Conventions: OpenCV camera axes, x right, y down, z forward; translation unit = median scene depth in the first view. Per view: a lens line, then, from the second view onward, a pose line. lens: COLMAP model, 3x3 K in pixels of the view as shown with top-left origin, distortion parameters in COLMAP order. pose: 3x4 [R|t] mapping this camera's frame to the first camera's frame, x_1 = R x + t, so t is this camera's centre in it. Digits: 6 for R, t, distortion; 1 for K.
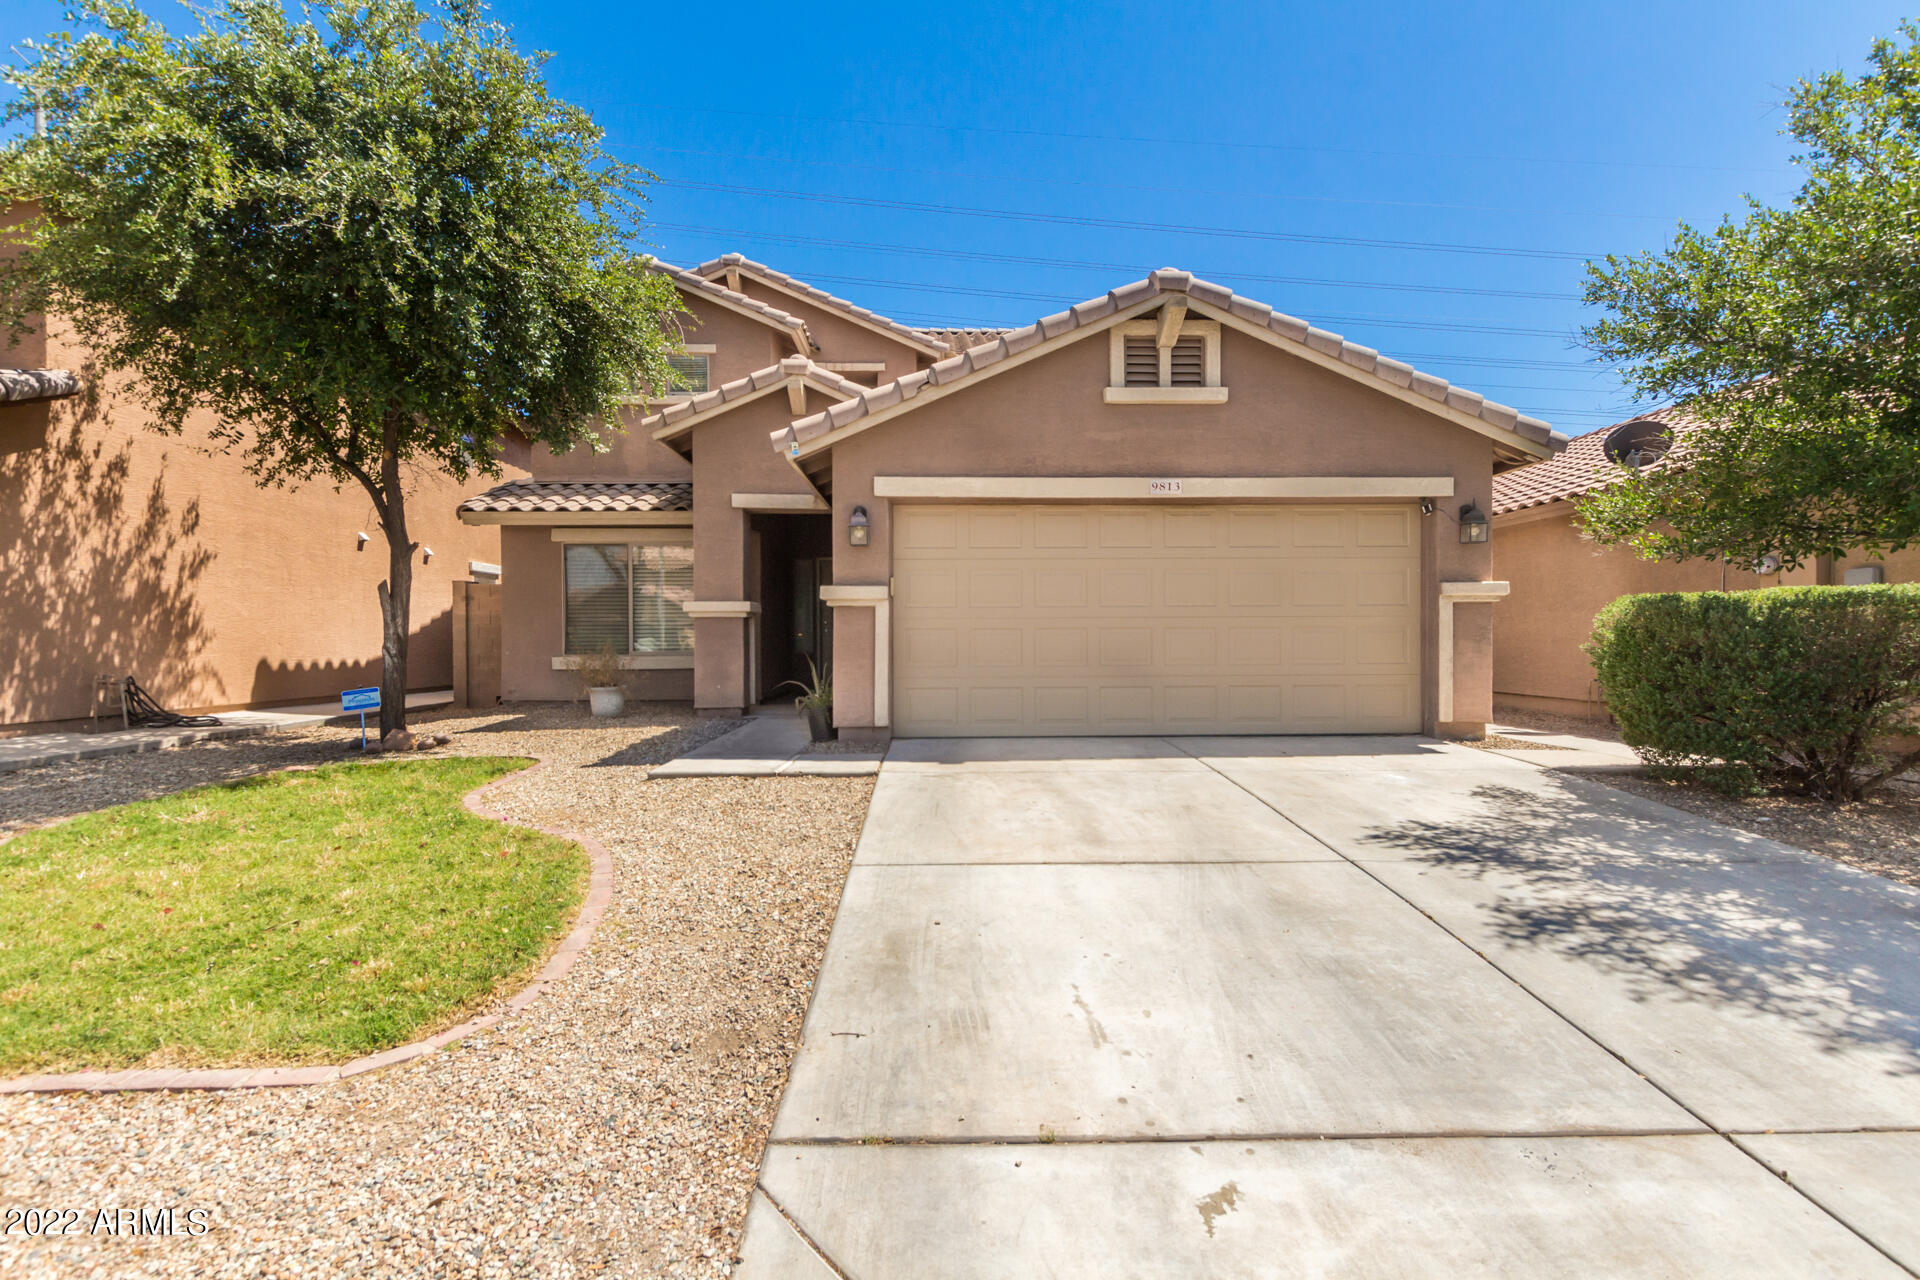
lens RADIAL K [[891.1, 0, 954.0], [0, 891.1, 642.8], [0, 0, 1]] dist [0.005437, -0.000990]
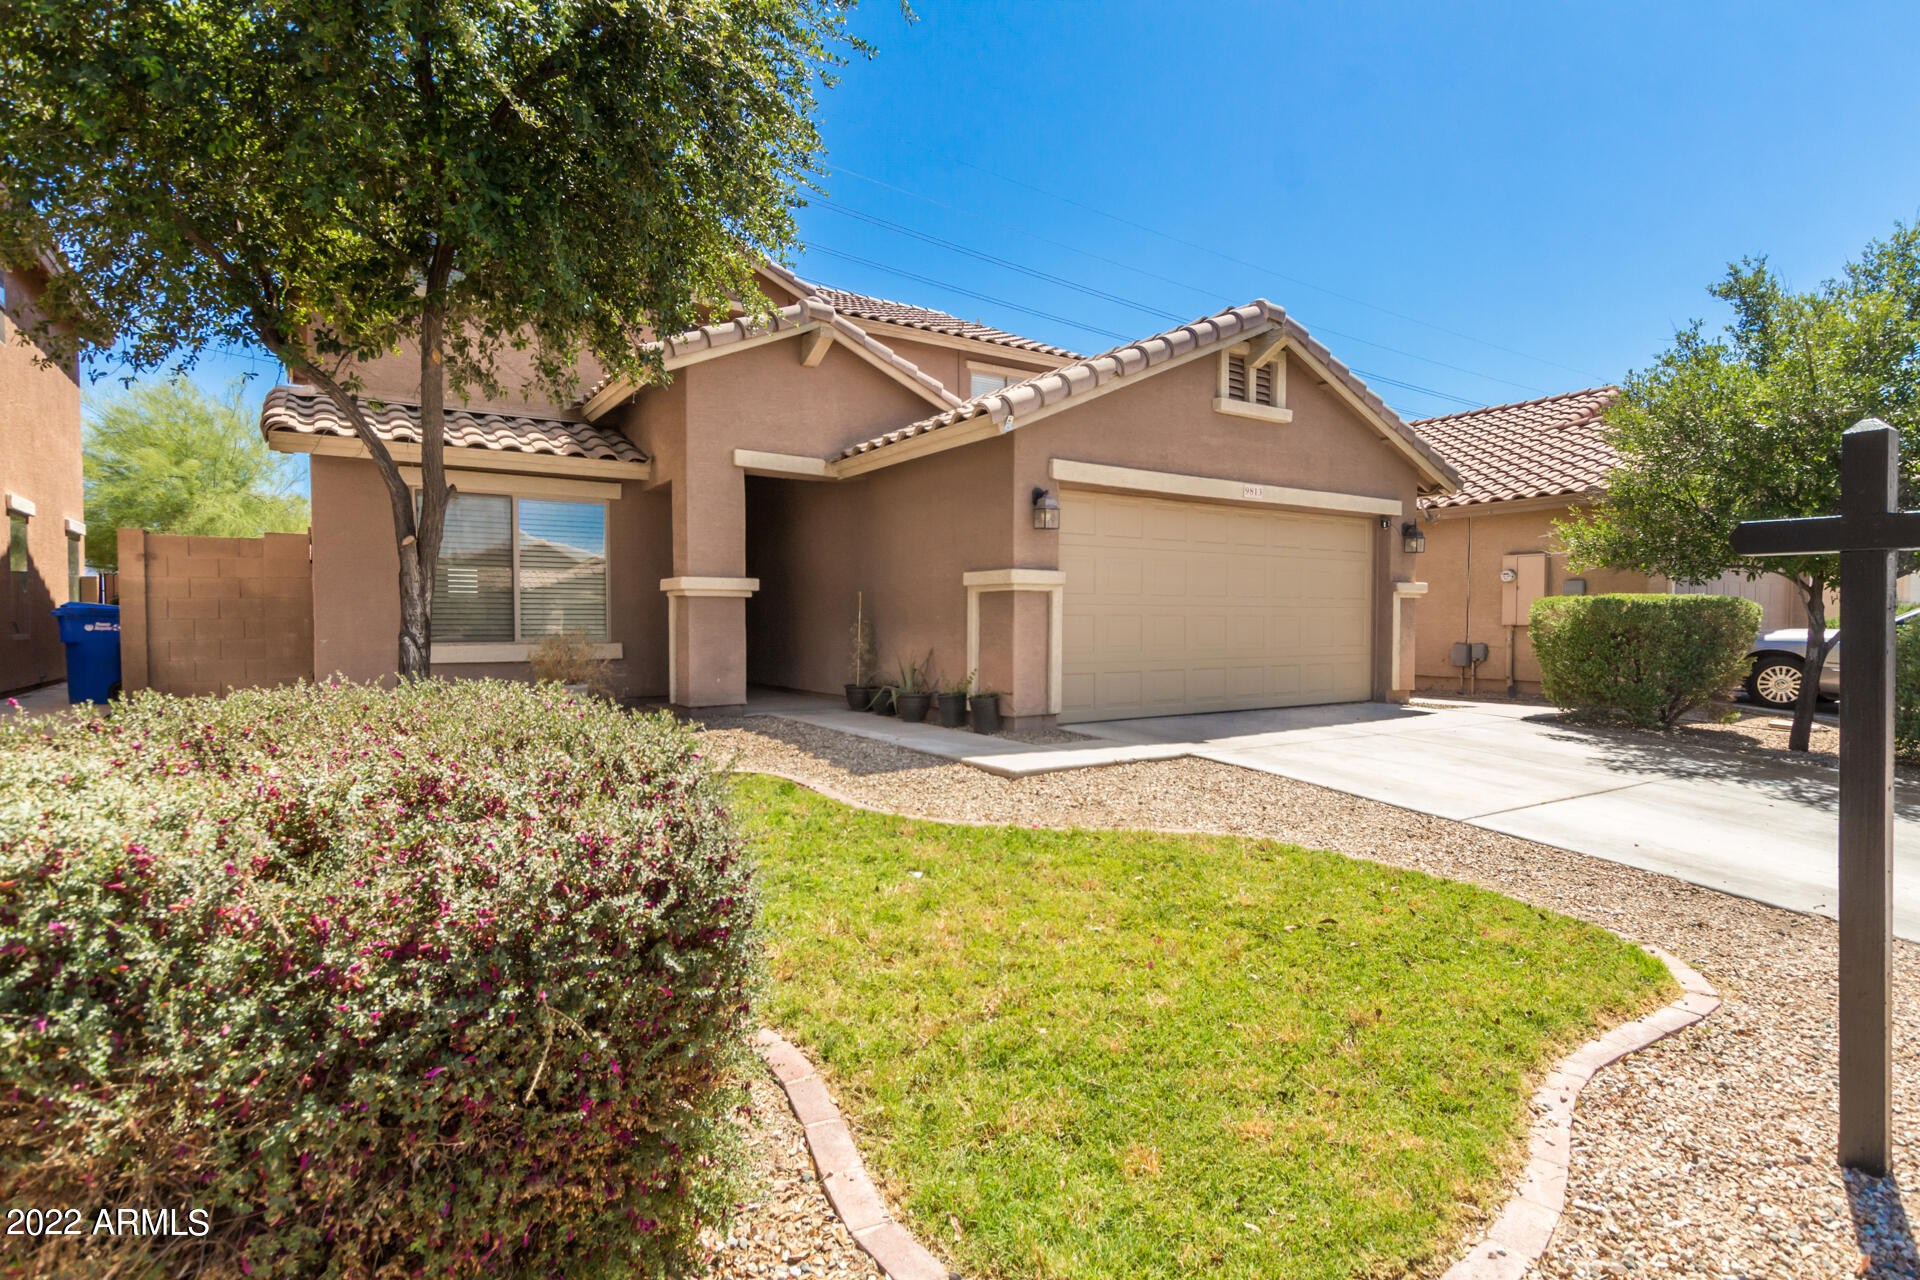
lens RADIAL K [[965.0, 0, 946.8], [0, 965.0, 637.0], [0, 0, 1]] dist [0.004780, 0.000257]
pose [[0.848610, -0.003014, 0.529011, -0.744037], [-0.004421, 0.999908, 0.012789, -0.003704], [-0.529001, -0.013192, 0.848519, 0.159377]]
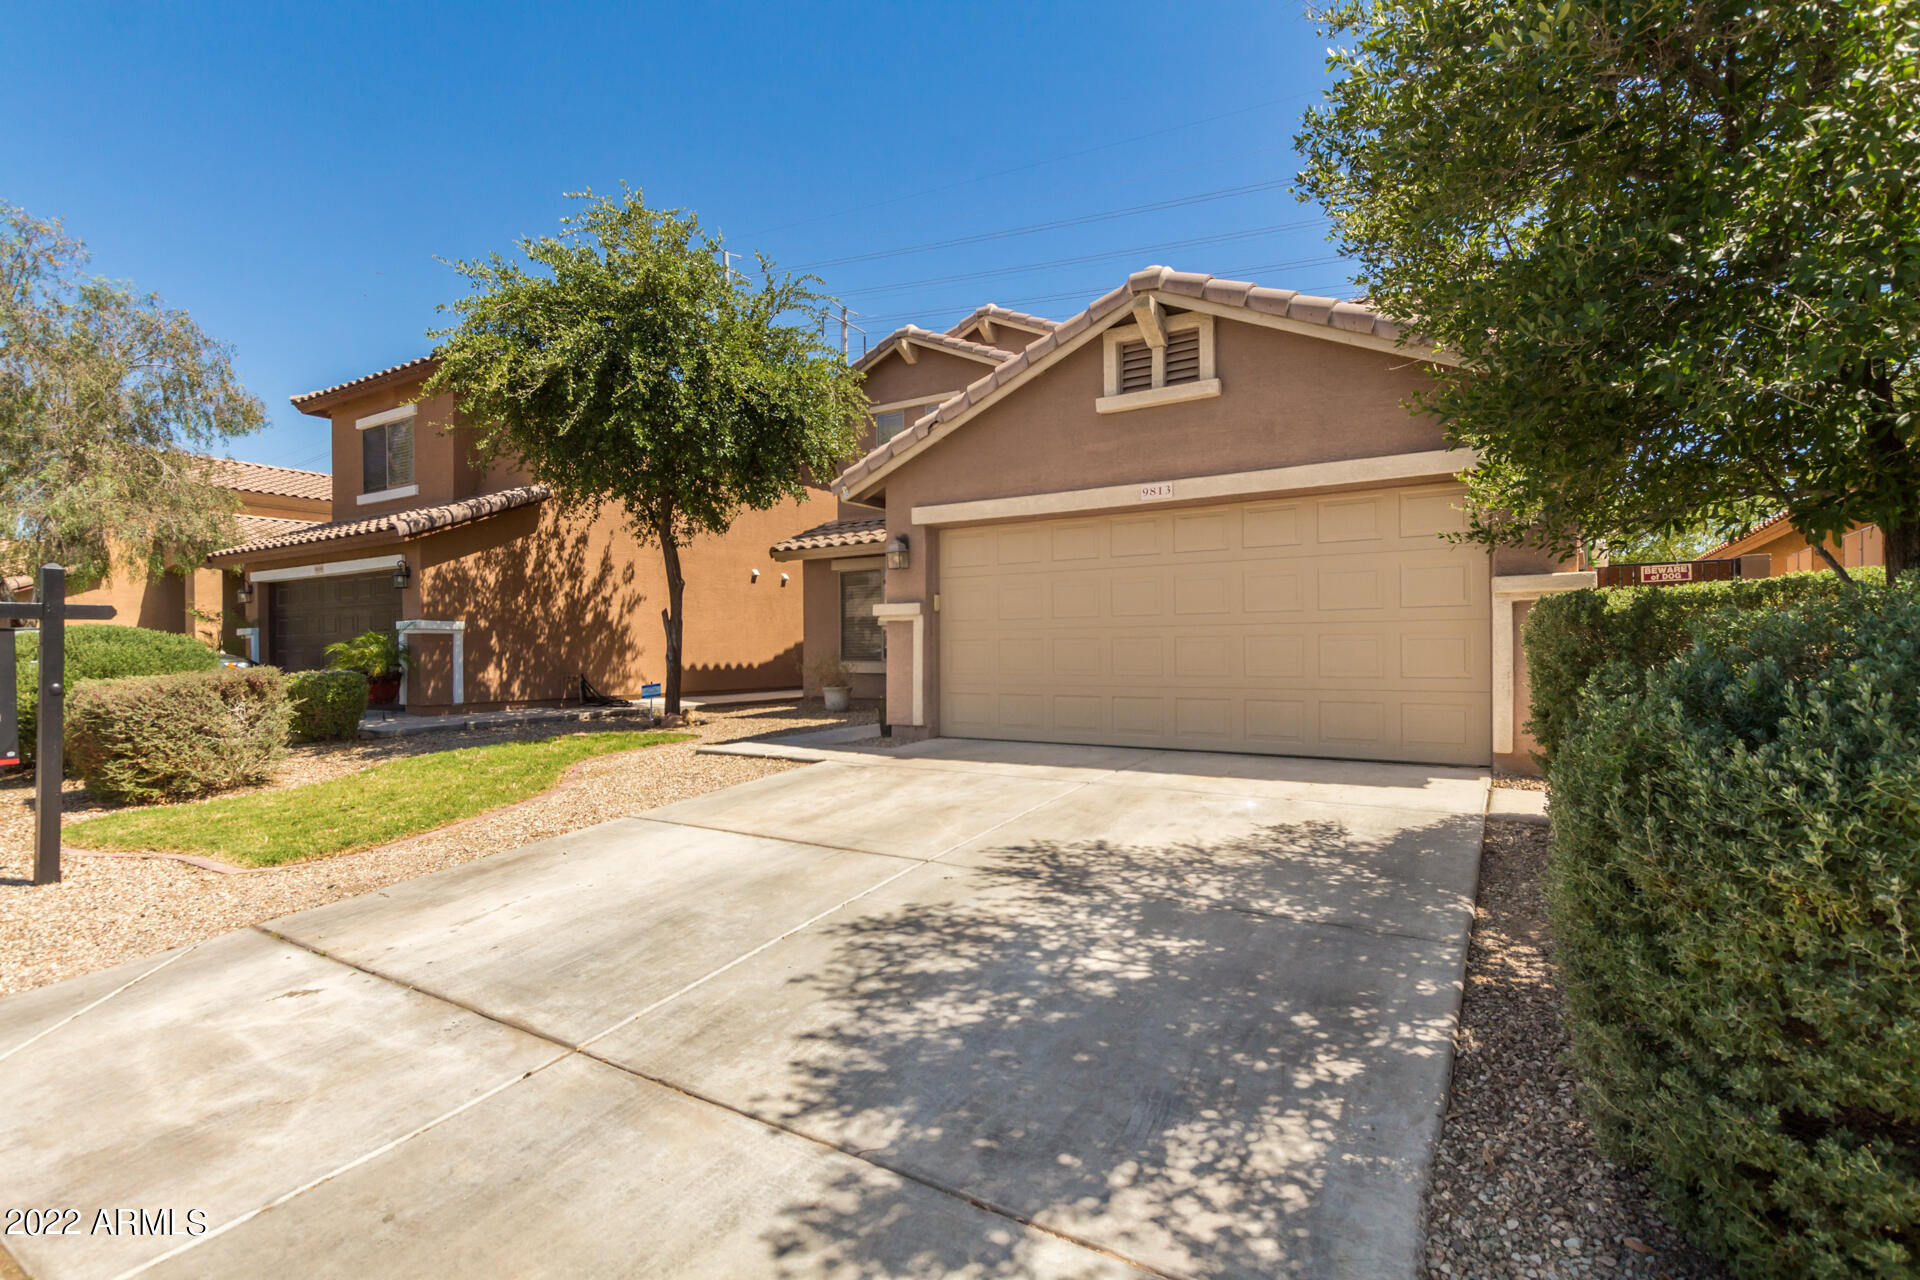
lens RADIAL K [[891.1, 0, 954.3], [0, 891.1, 646.3], [0, 0, 1]] dist [0.005437, -0.000990]
pose [[0.835129, -0.004279, -0.550038, 0.583319], [0.001979, 0.999987, -0.004774, -0.002826], [0.550051, 0.002899, 0.835126, 0.072076]]
